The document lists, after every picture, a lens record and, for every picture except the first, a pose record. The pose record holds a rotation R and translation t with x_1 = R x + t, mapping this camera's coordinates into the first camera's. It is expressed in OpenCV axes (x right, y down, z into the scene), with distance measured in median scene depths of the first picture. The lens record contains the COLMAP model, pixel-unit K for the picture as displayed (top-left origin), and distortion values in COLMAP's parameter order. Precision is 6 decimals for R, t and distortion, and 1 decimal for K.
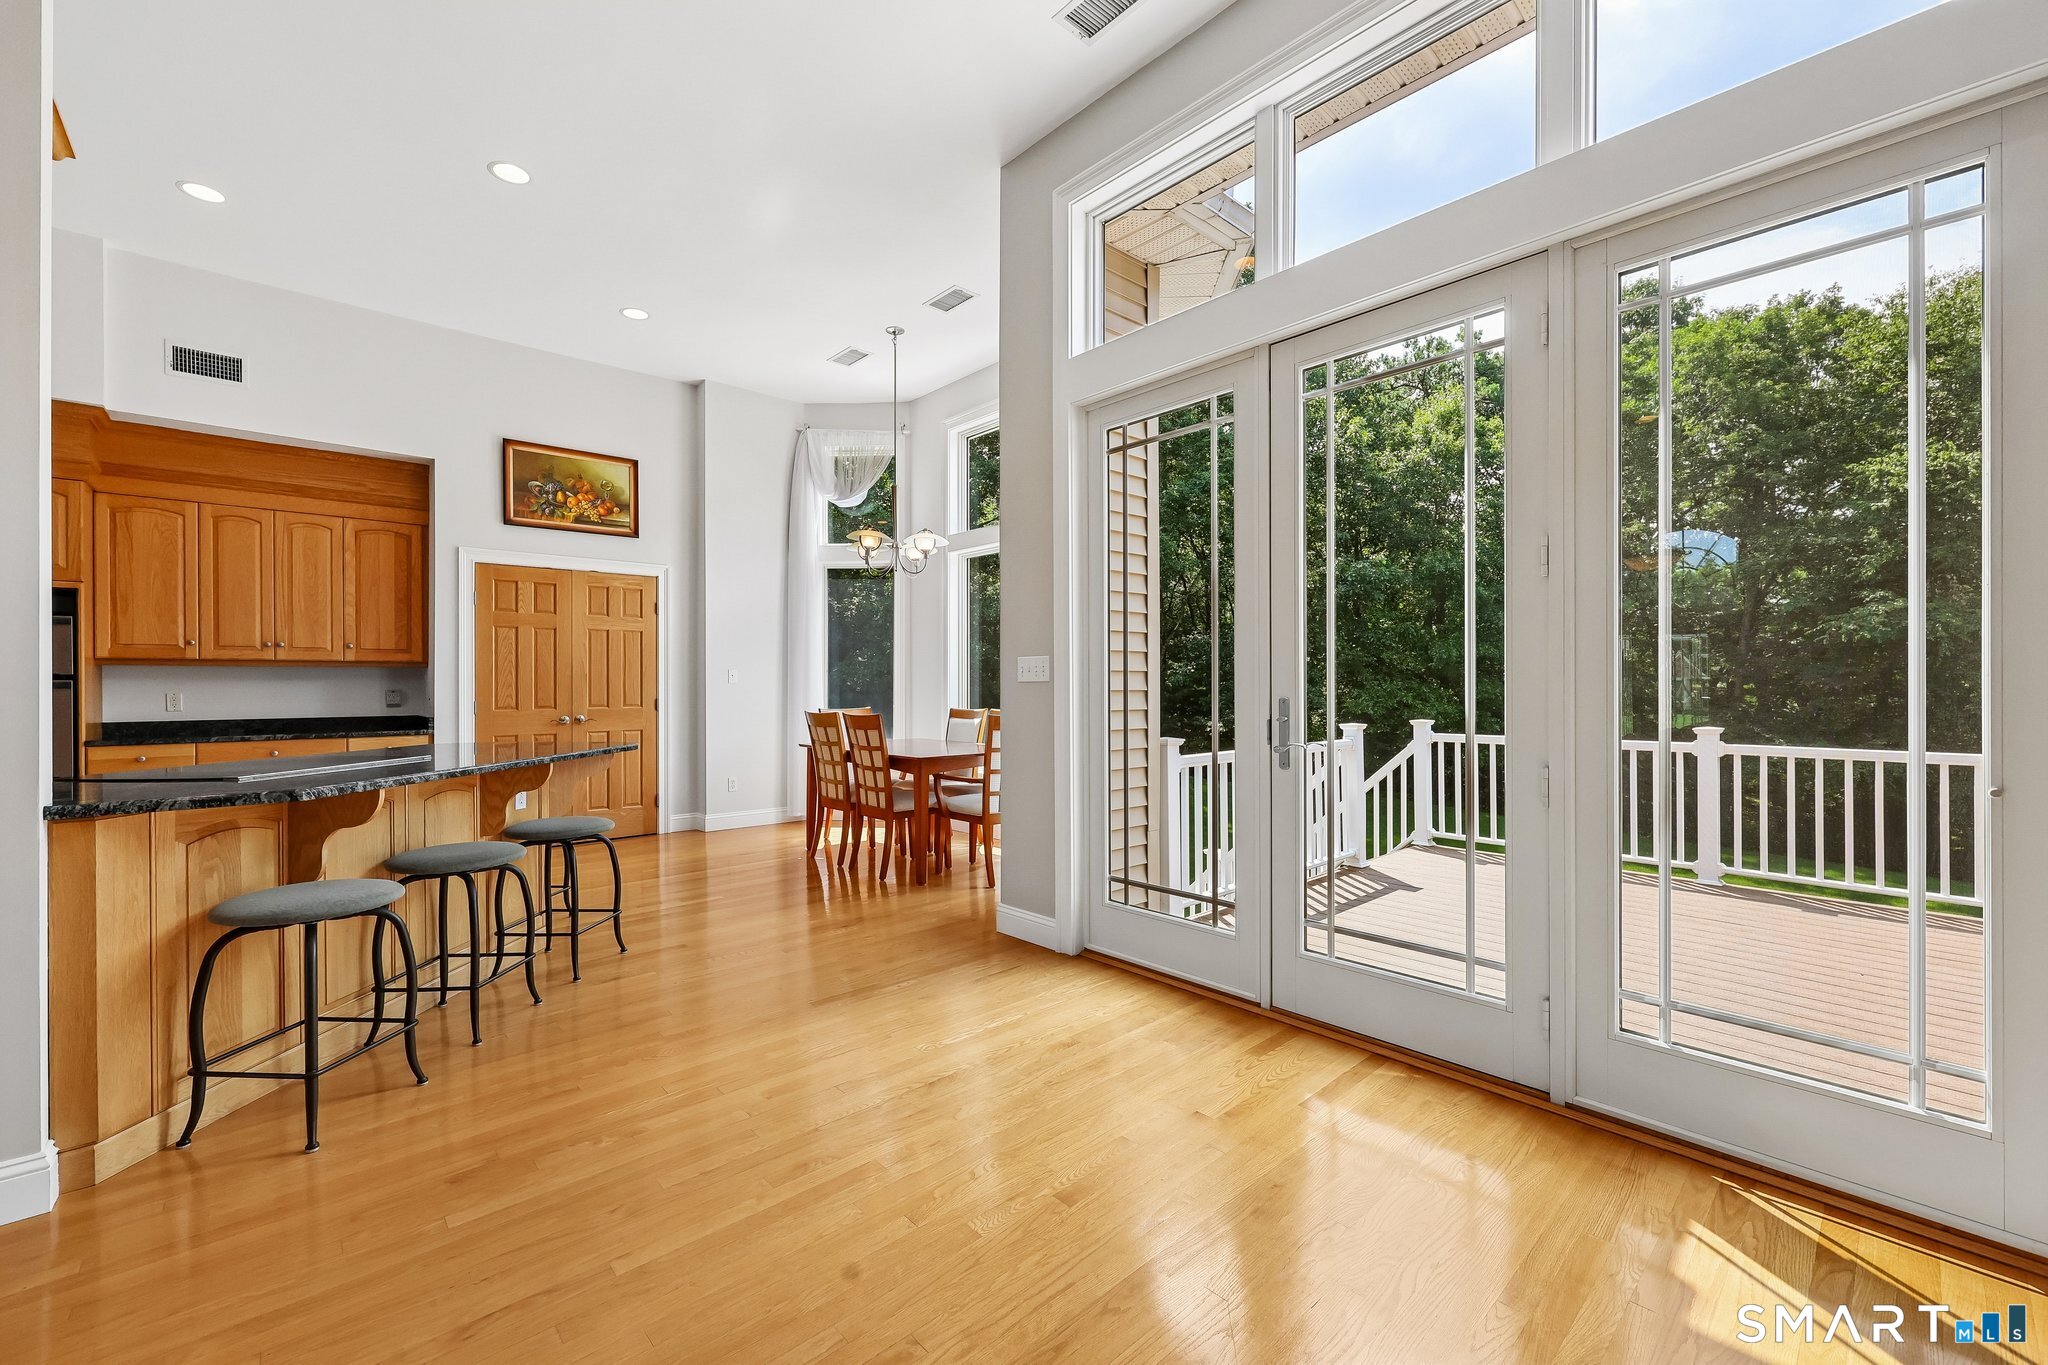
lens RADIAL K [[838.4, 0, 1022.9], [0, 838.4, 689.0], [0, 0, 1]] dist [0.003602, -0.000144]
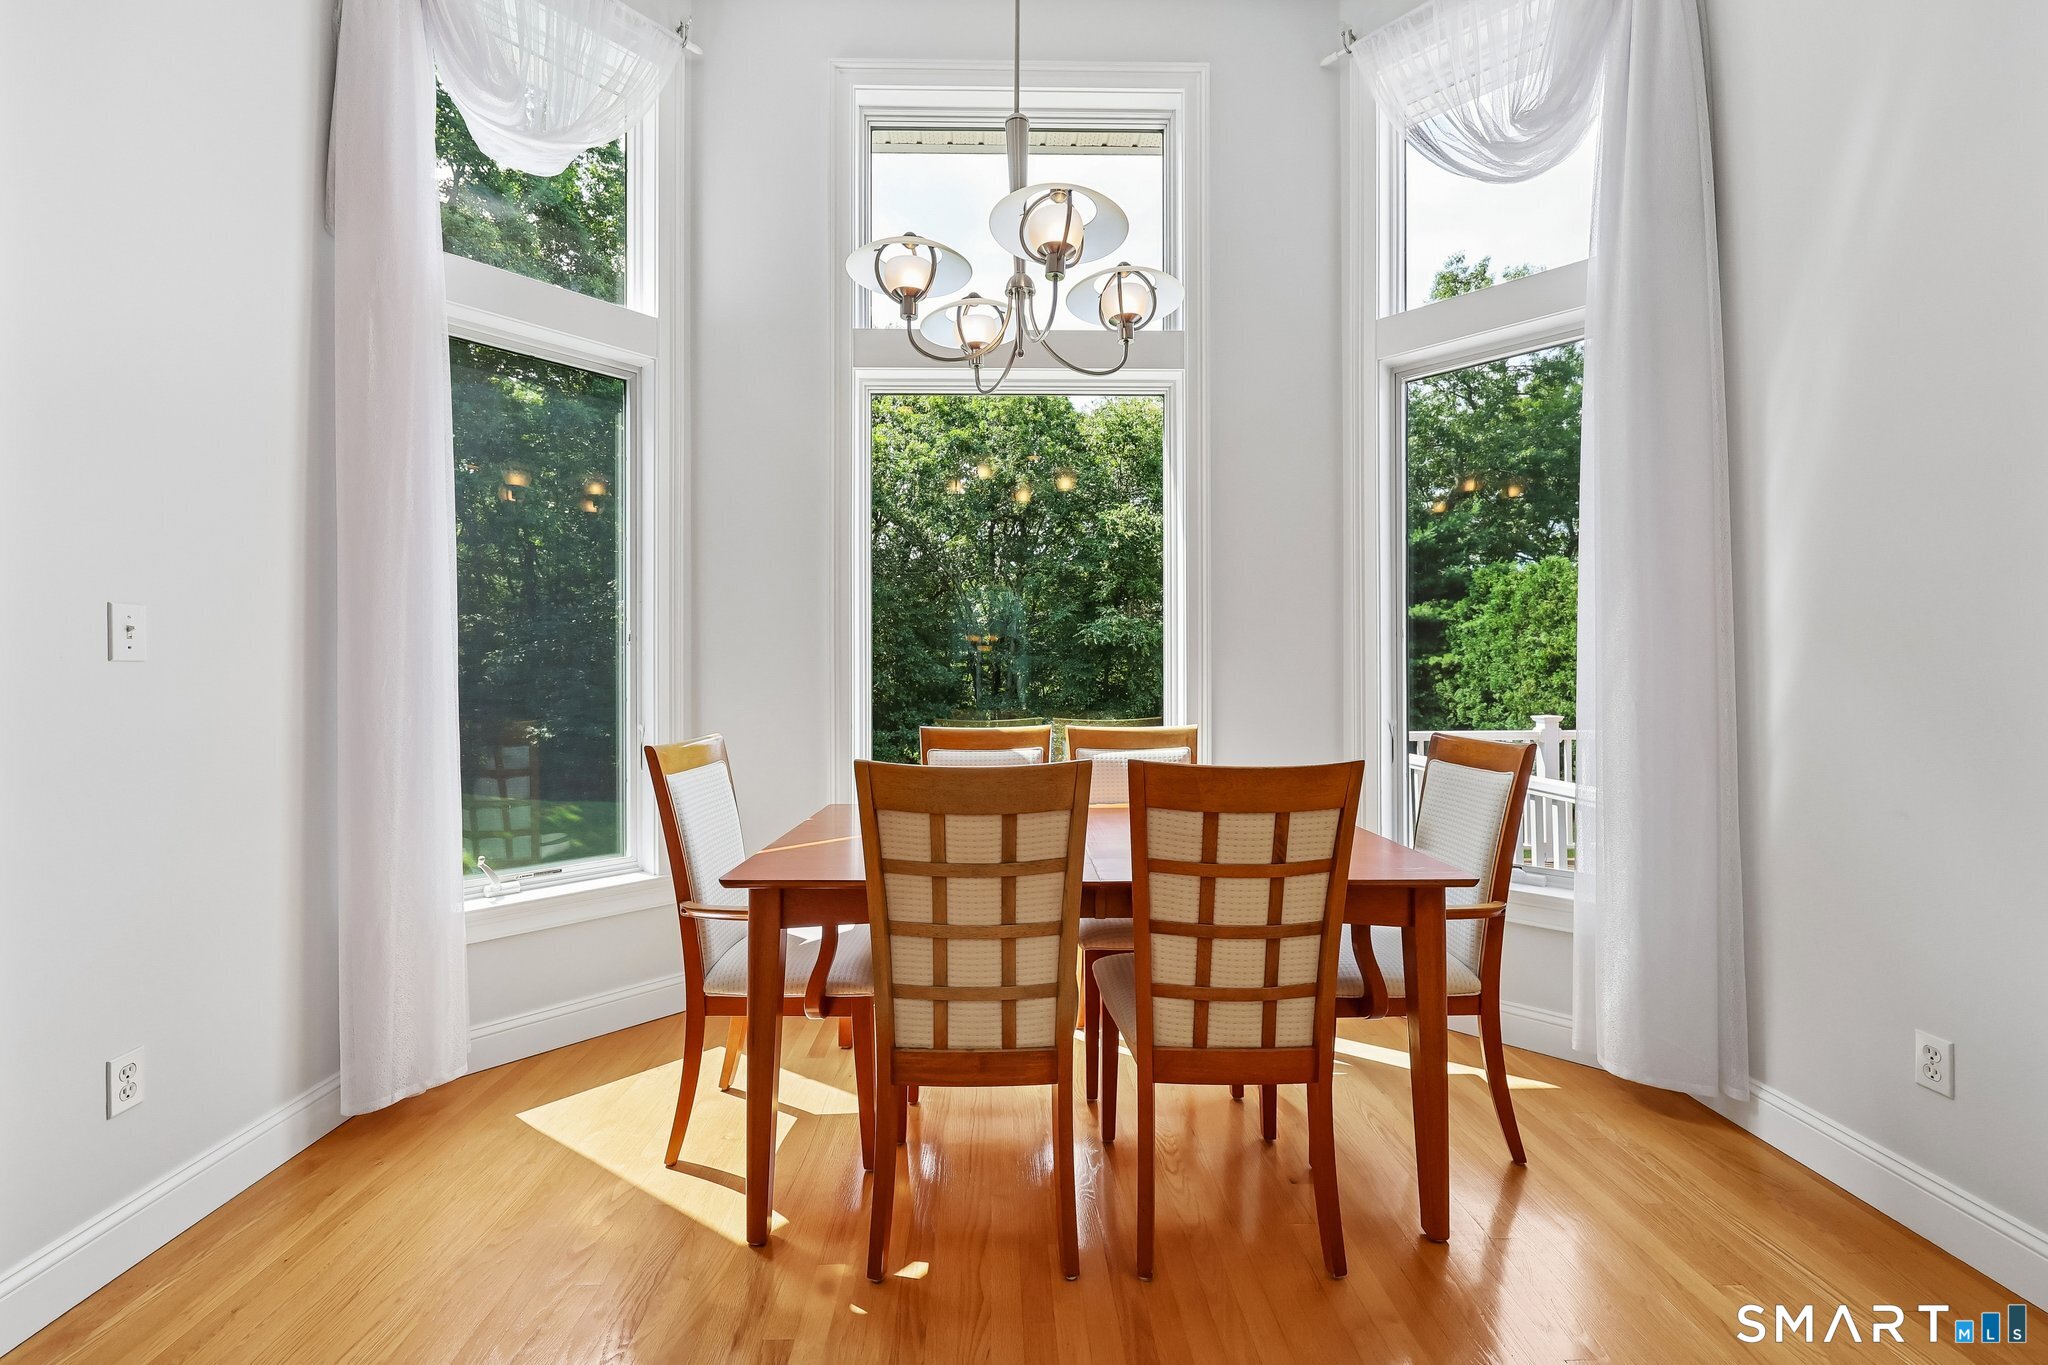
lens RADIAL K [[838.4, 0, 1022.5], [0, 838.4, 681.3], [0, 0, 1]] dist [0.003602, -0.000144]
pose [[0.658740, -0.004452, 0.752358, -0.459103], [0.003897, 0.999989, 0.002505, -0.000269], [-0.752361, 0.001282, 0.658750, 0.829252]]
